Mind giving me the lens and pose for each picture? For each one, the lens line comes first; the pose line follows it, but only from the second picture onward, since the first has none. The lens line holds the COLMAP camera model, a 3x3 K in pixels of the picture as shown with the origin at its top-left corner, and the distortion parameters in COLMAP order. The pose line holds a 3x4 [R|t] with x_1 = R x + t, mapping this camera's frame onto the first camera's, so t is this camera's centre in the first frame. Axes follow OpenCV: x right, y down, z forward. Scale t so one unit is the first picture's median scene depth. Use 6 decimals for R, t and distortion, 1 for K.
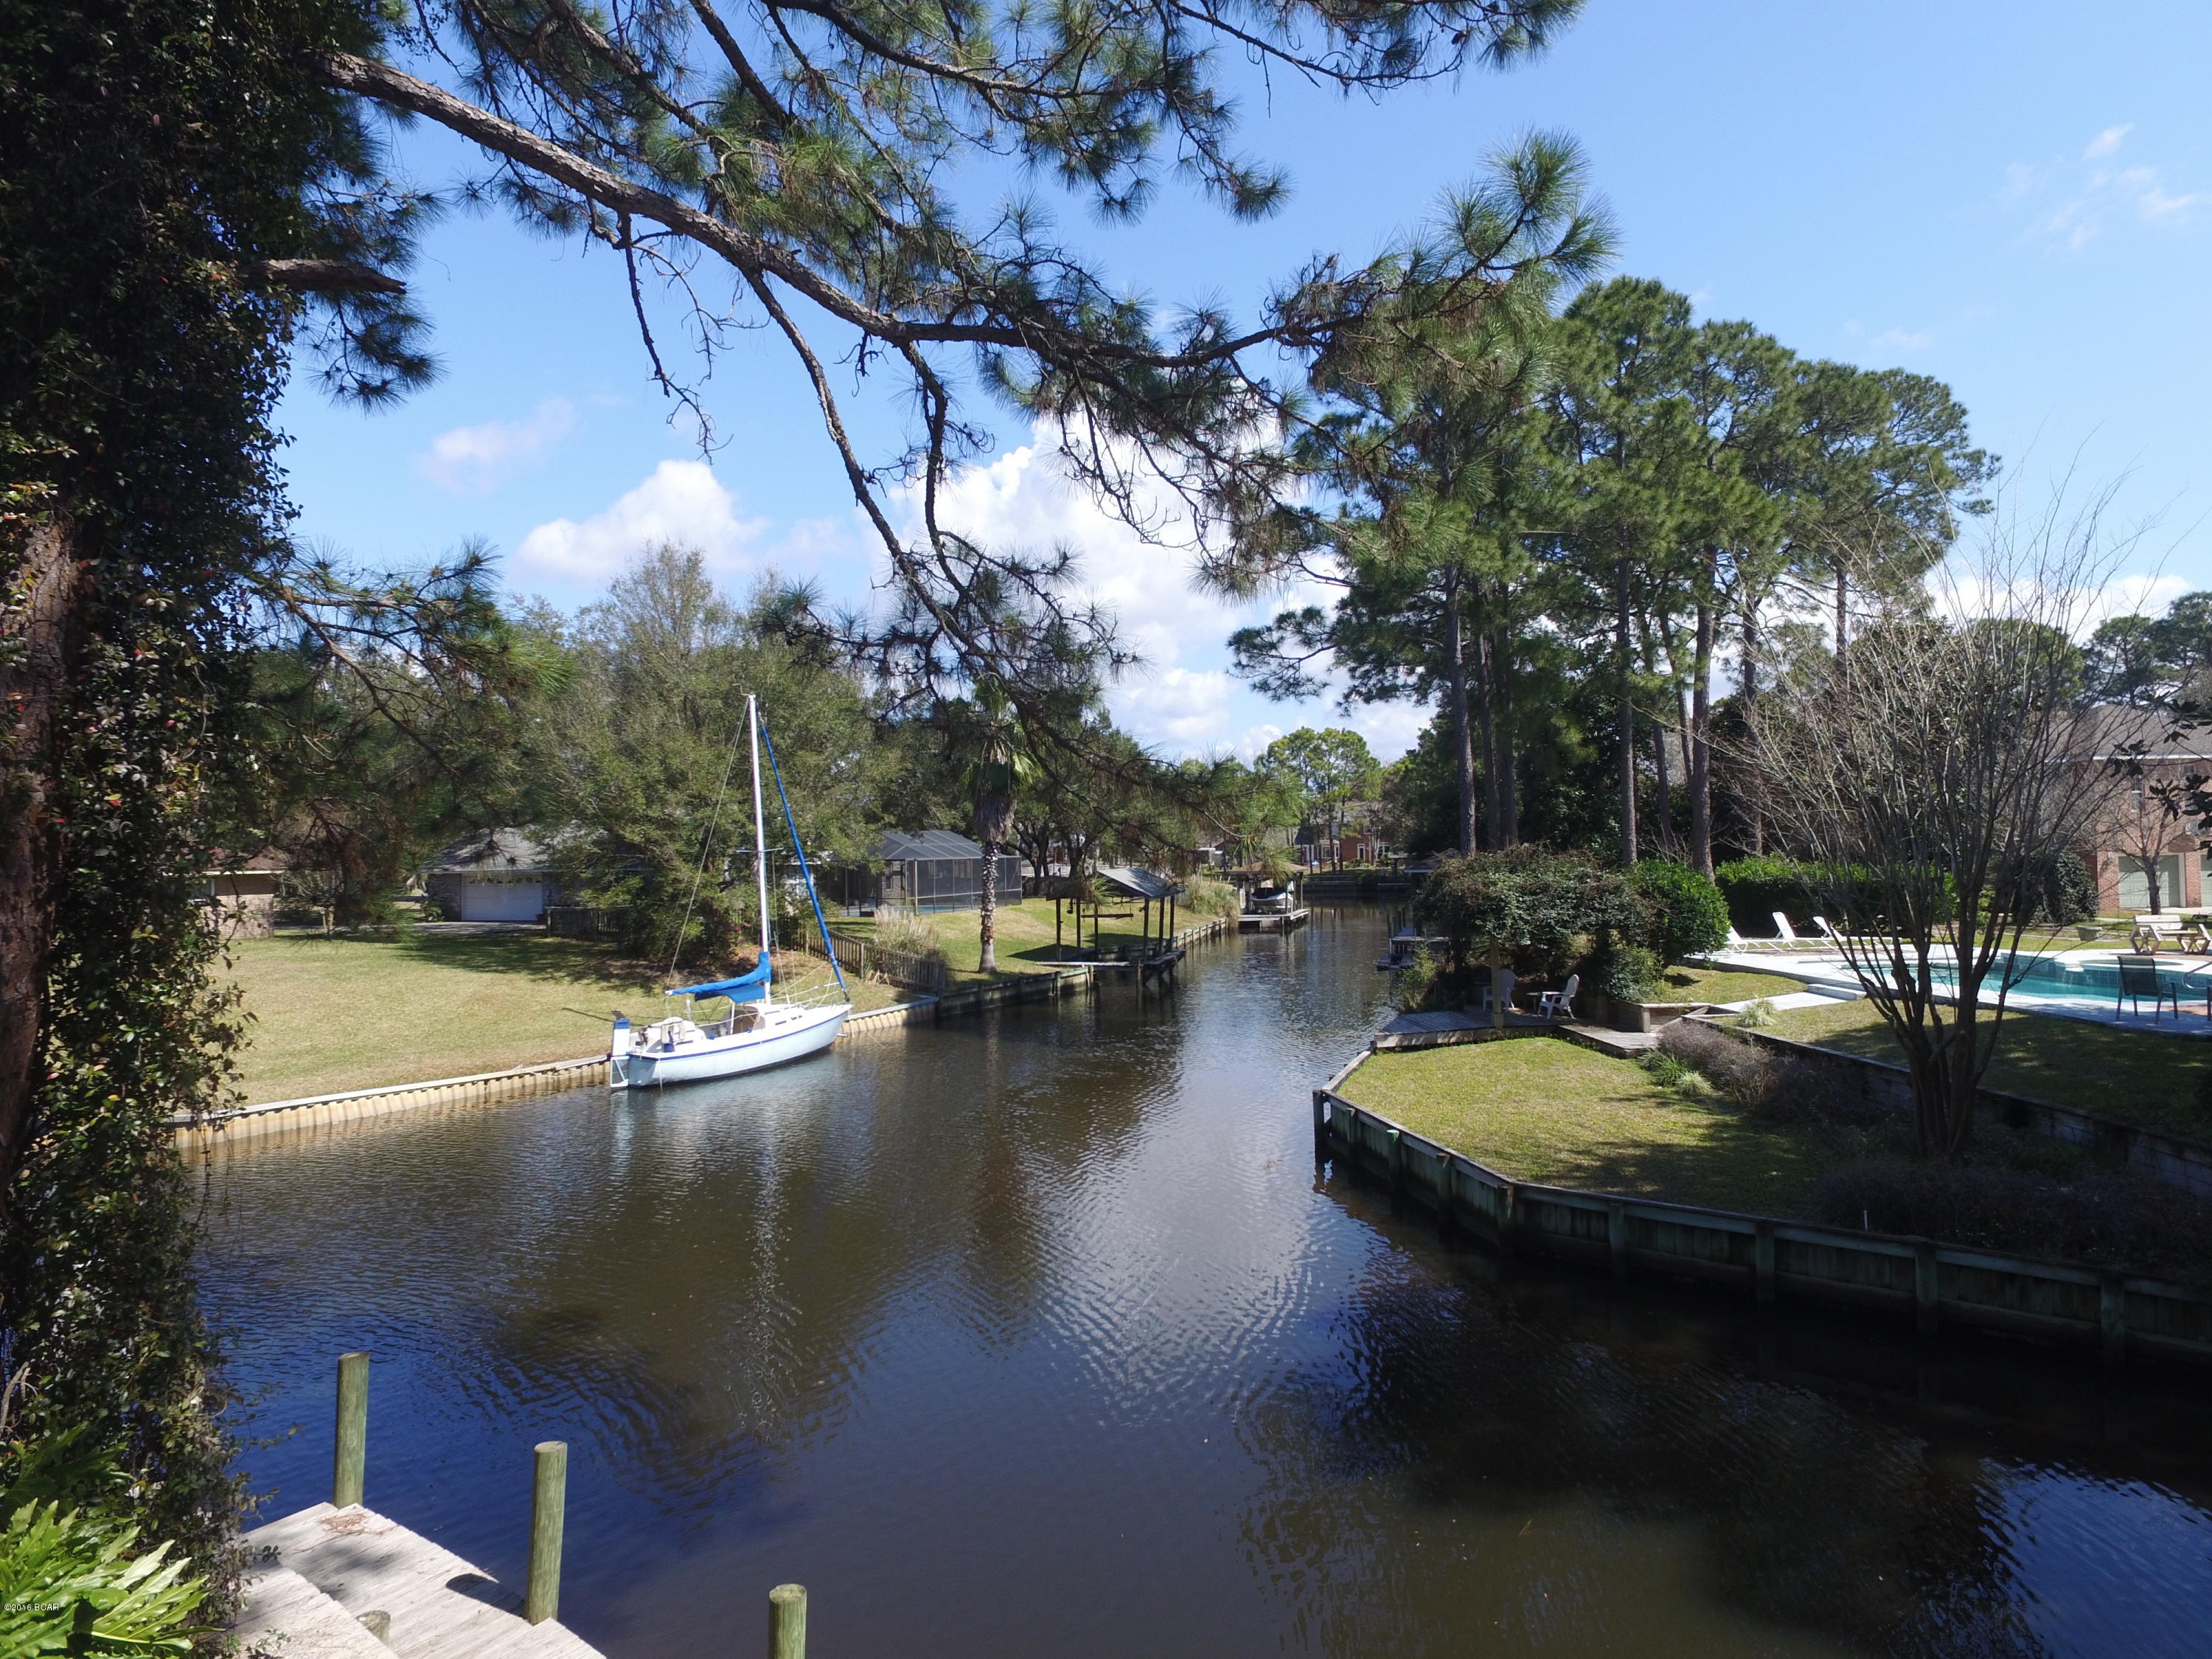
lens RADIAL K [[1335.8, 0, 1090.9], [0, 1335.8, 841.8], [0, 0, 1]] dist [-0.027179, 0.027412]
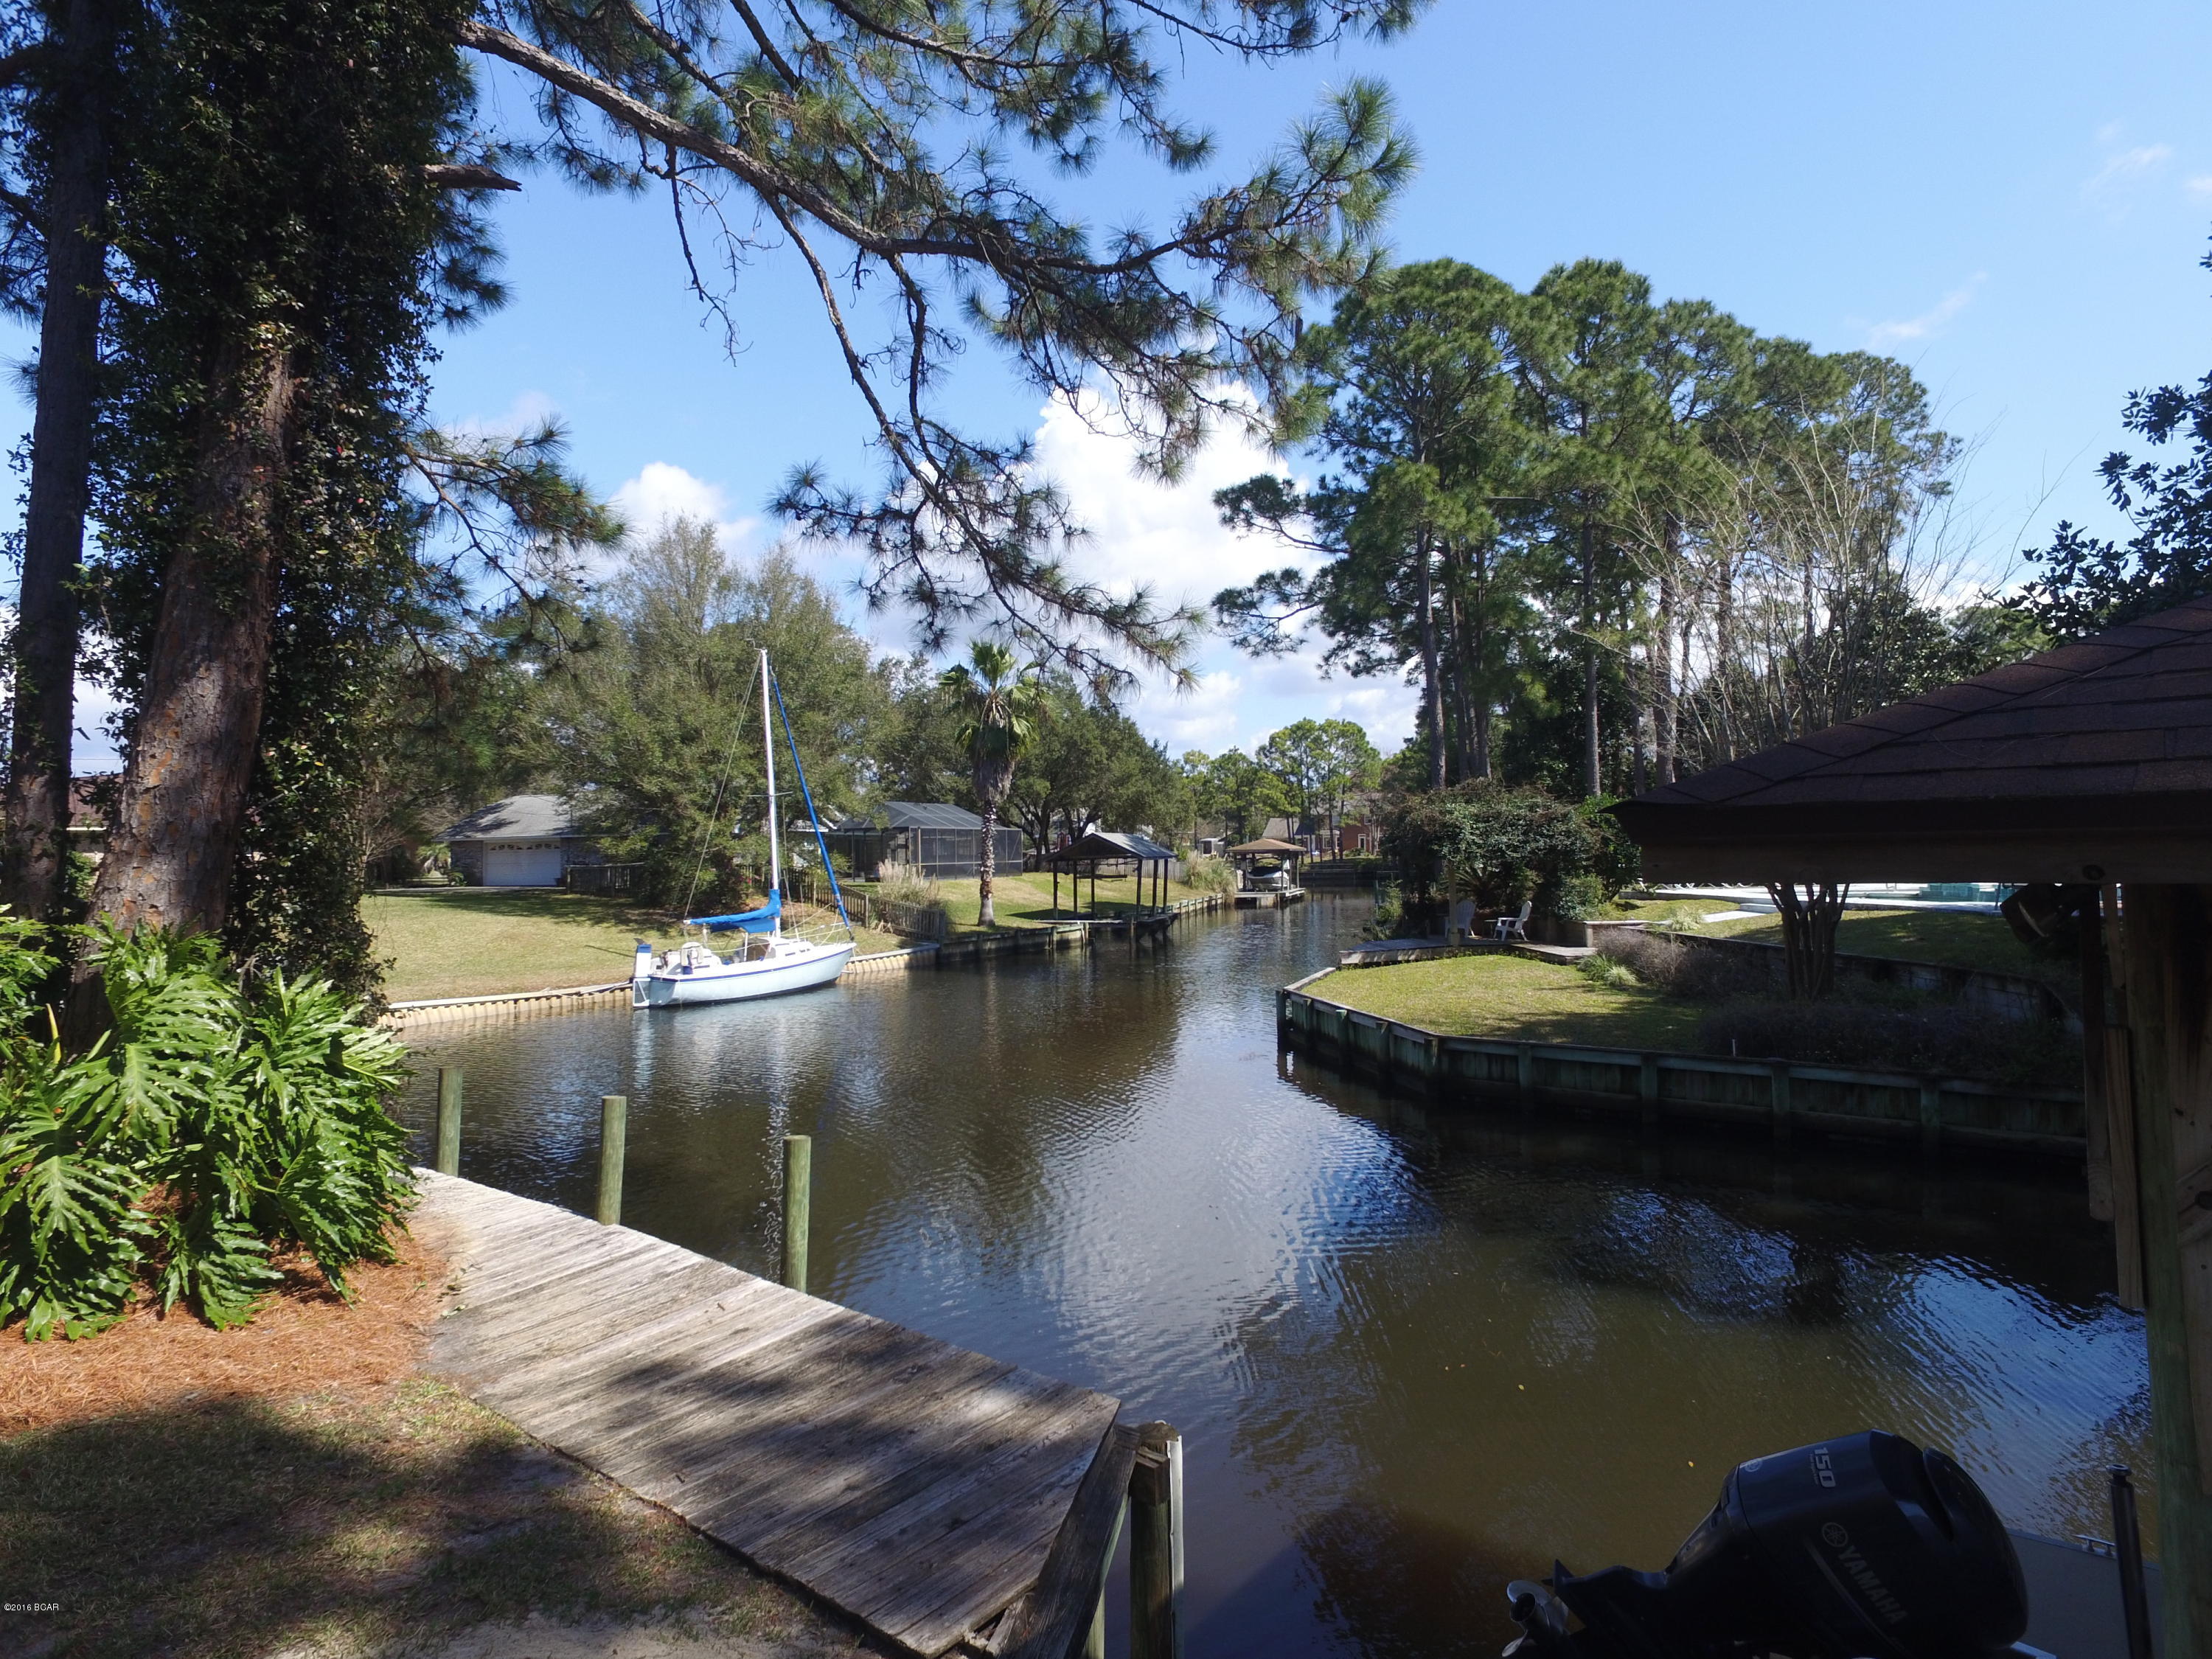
lens RADIAL K [[1335.8, 0, 1090.9], [0, 1335.8, 841.8], [0, 0, 1]] dist [-0.027179, 0.027412]
pose [[0.999983, -0.000807, -0.005815, 0.013715], [0.000795, 0.999998, -0.002058, 0.043968], [0.005816, 0.002053, 0.999981, -0.062303]]
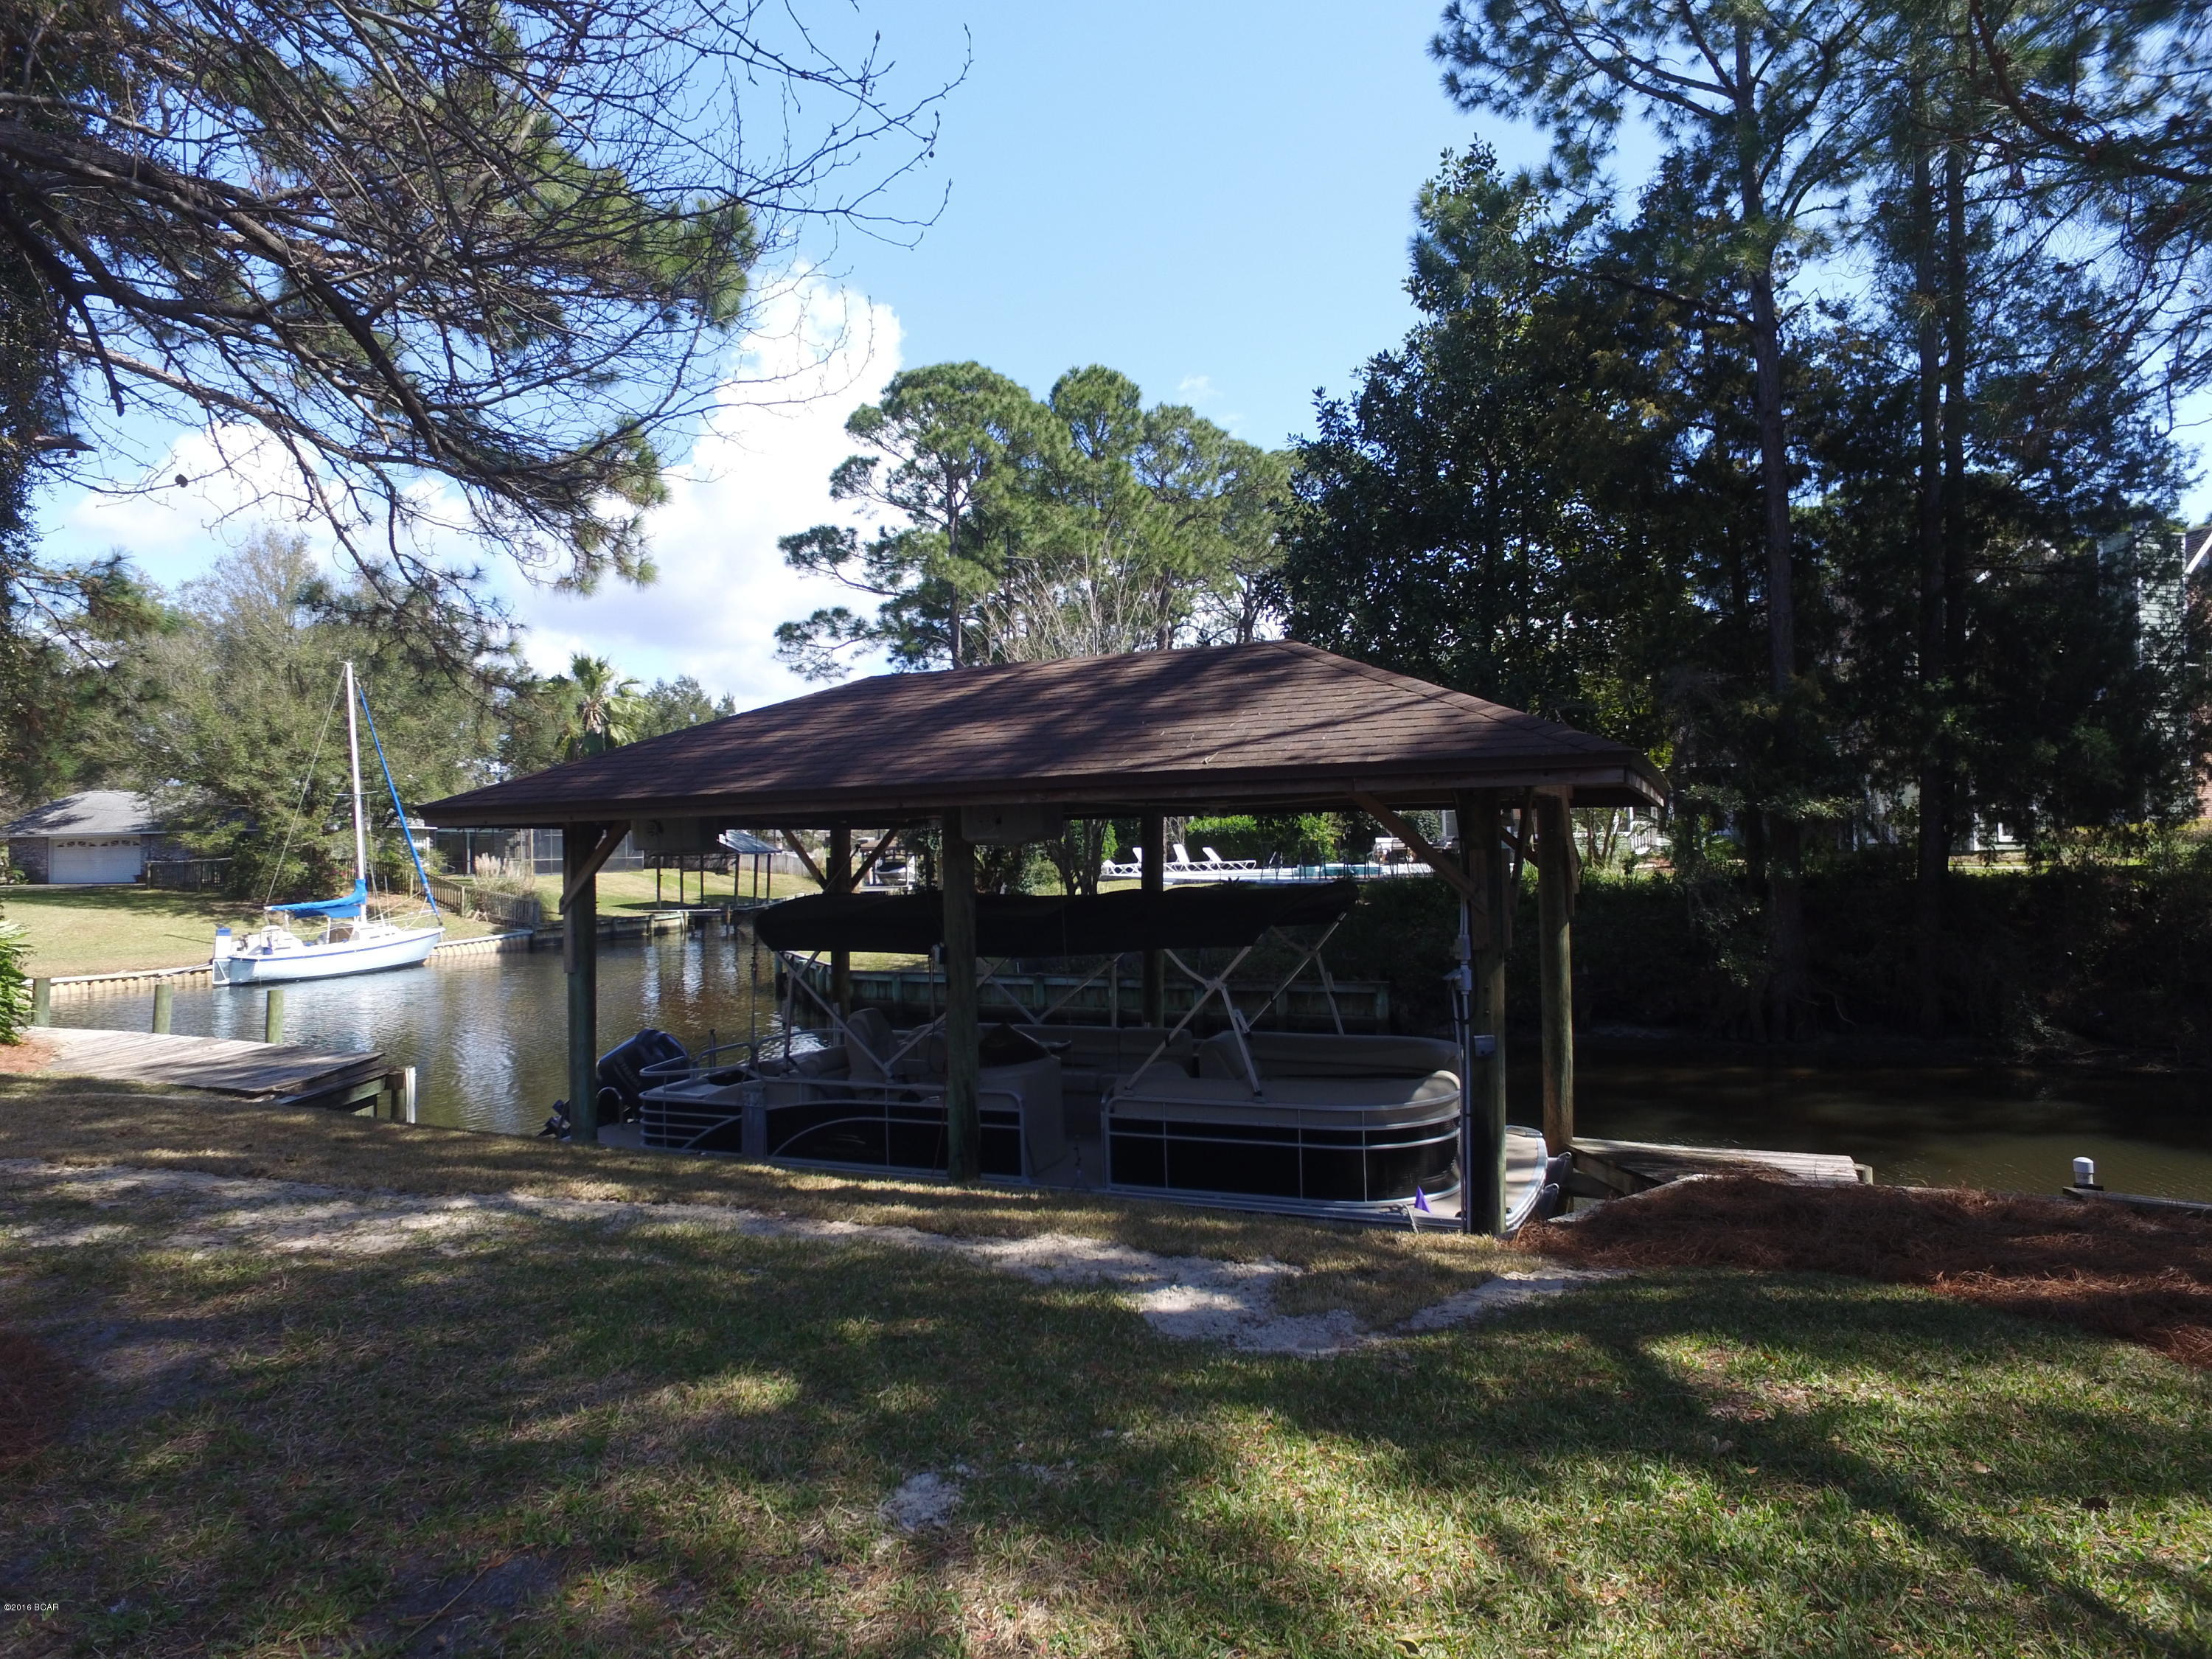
lens RADIAL K [[1340.6, 0, 1147.3], [0, 1340.6, 844.6], [0, 0, 1]] dist [-0.046653, 0.025544]
pose [[0.964949, -0.001083, 0.262436, 0.115426], [0.001222, 0.999999, -0.000366, 0.049805], [-0.262435, 0.000674, 0.964949, -0.299104]]
